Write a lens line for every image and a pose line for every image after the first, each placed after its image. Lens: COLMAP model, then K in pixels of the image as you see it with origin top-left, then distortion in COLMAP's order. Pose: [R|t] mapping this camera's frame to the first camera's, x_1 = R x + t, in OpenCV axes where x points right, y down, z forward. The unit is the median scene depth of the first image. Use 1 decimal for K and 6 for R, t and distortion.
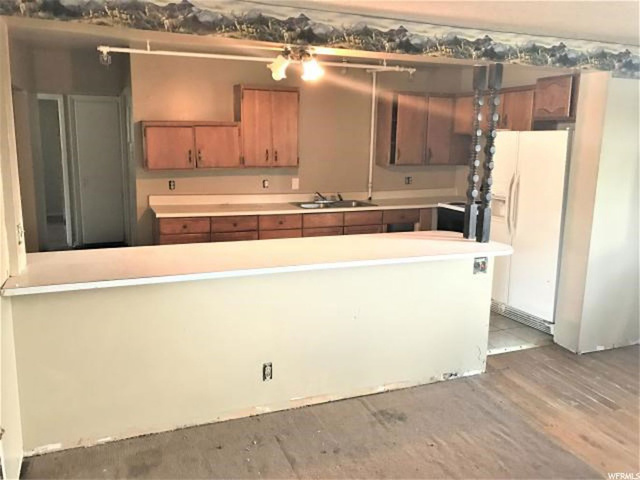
lens RADIAL K [[527.5, 0, 311.6], [0, 527.5, 228.2], [0, 0, 1]] dist [0.048082, -0.020347]
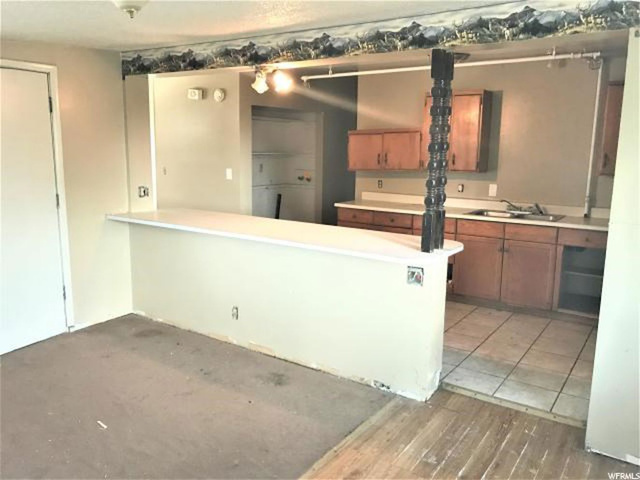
lens RADIAL K [[527.5, 0, 314.9], [0, 527.5, 233.7], [0, 0, 1]] dist [0.048082, -0.020347]
pose [[0.545299, 0.129584, -0.828165, 0.950578], [-0.142963, 0.987881, 0.060442, -0.031343], [0.825960, 0.085438, 0.557216, 0.351580]]
